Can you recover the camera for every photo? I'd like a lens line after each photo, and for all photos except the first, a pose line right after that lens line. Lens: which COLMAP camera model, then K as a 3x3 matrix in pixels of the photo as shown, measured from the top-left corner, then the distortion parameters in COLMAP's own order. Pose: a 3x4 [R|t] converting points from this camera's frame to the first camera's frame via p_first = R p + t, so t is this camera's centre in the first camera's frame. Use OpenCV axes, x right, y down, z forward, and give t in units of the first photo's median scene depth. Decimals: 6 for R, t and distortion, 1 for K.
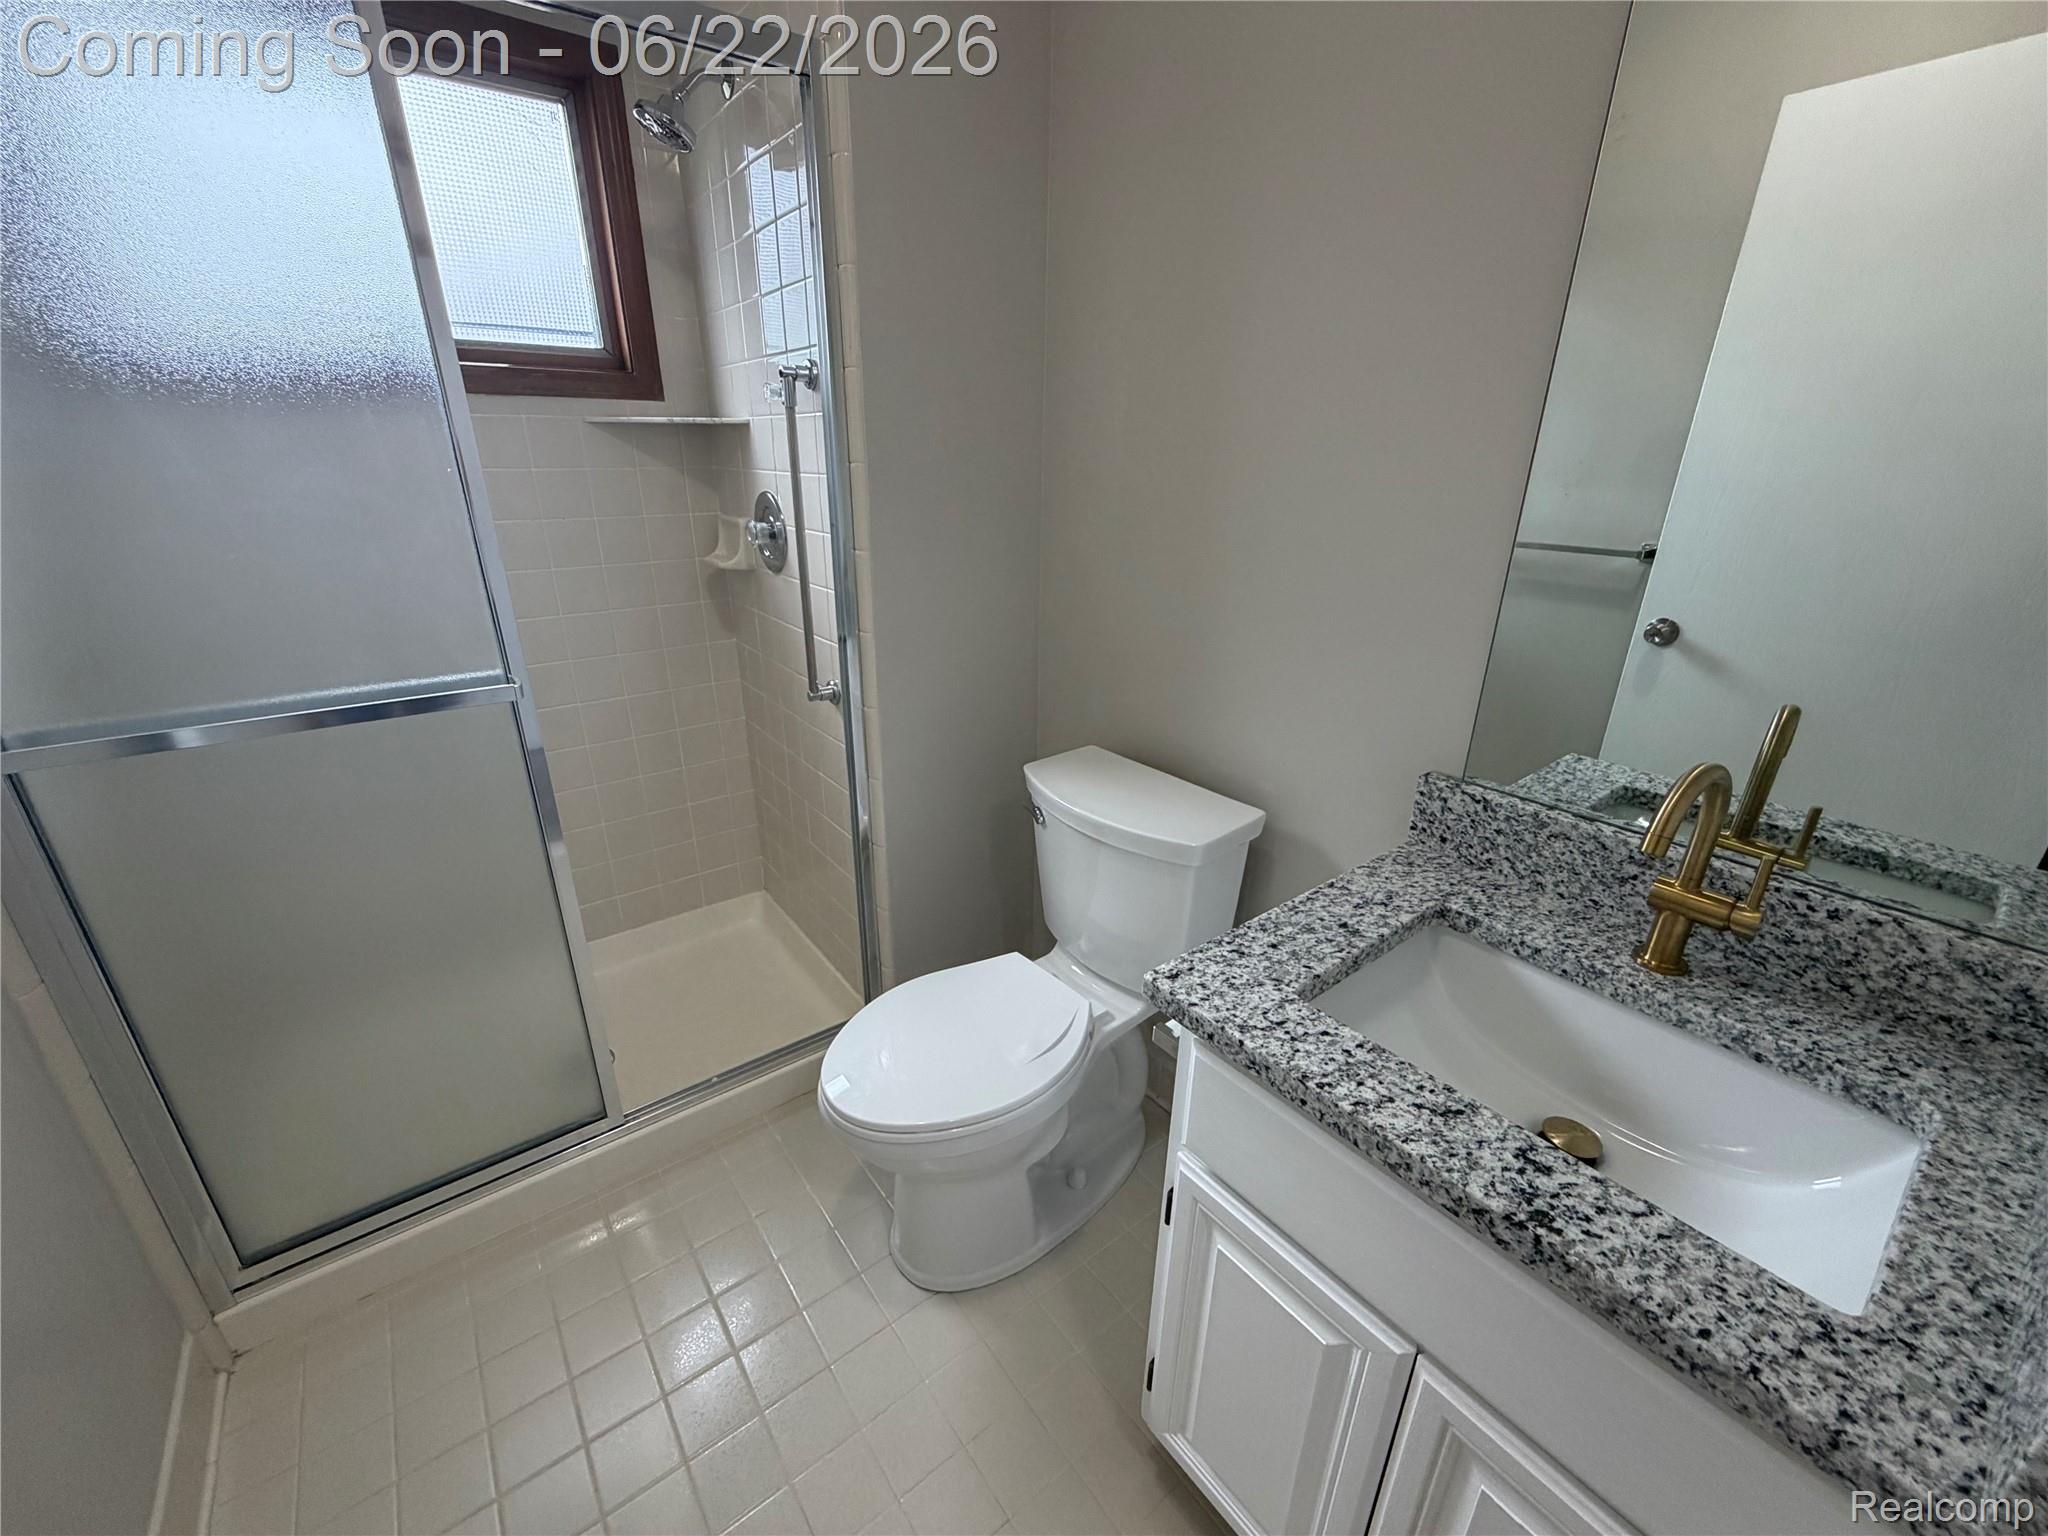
lens RADIAL K [[814.8, 0, 1025.7], [0, 814.8, 769.5], [0, 0, 1]] dist [-0.000088, -0.000855]
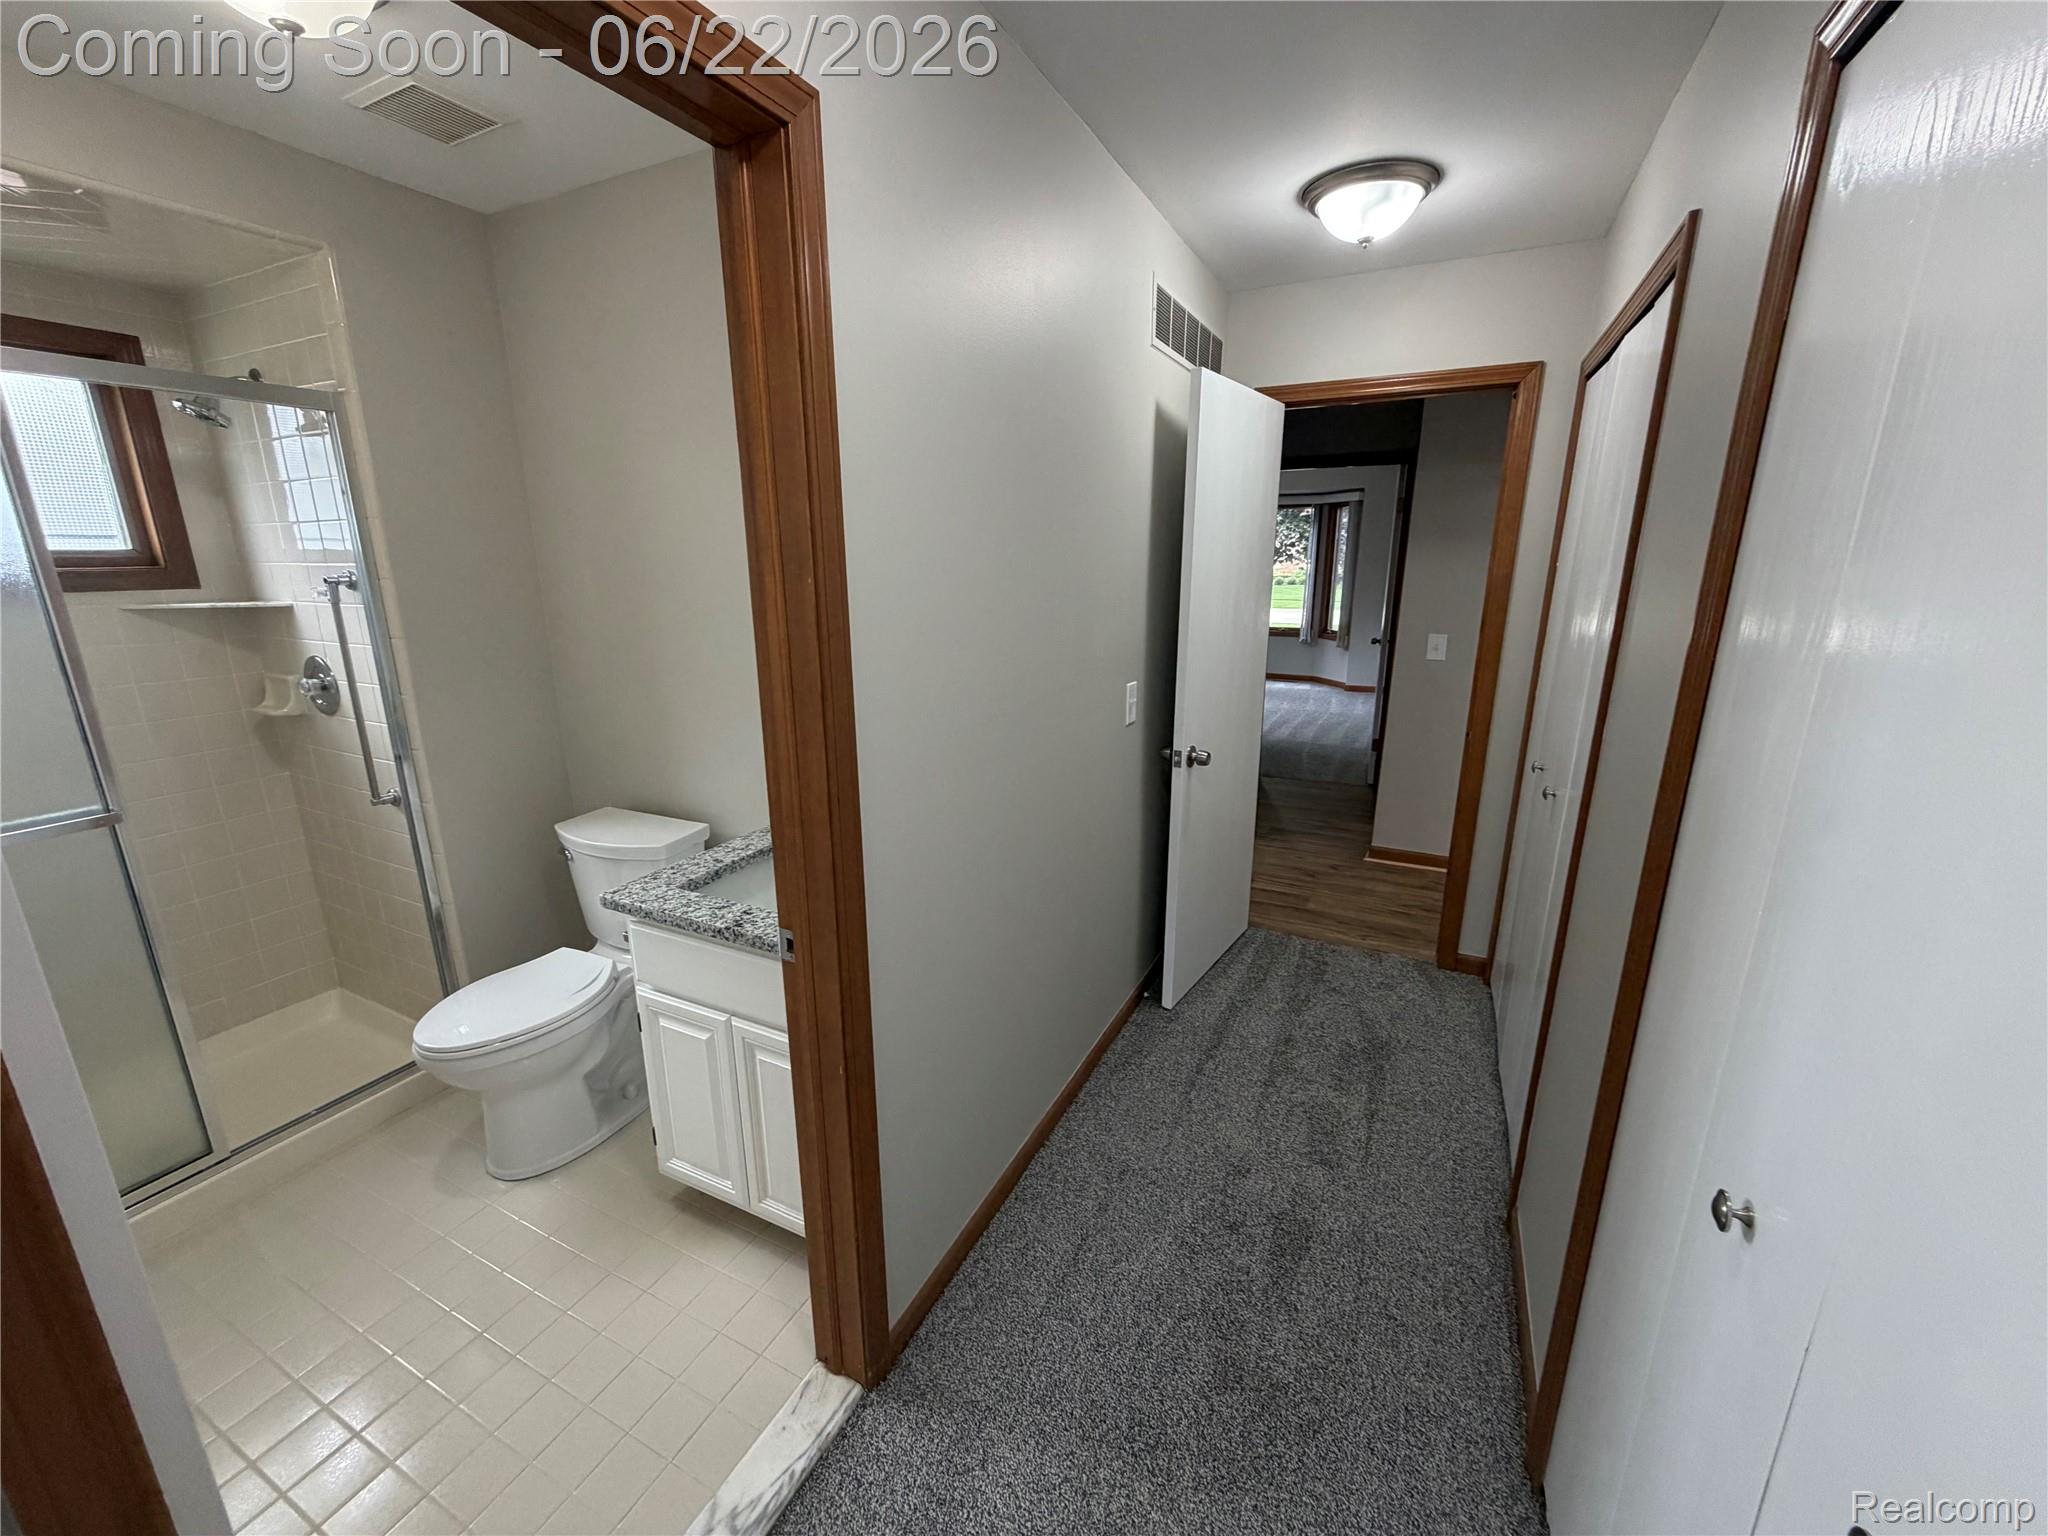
lens RADIAL K [[814.8, 0, 1023.3], [0, 814.8, 770.6], [0, 0, 1]] dist [-0.000088, -0.000855]
pose [[0.898669, -0.125340, 0.420339, 0.141945], [0.171735, 0.982342, -0.074241, 0.142655], [-0.403611, 0.138905, 0.904325, -0.660271]]
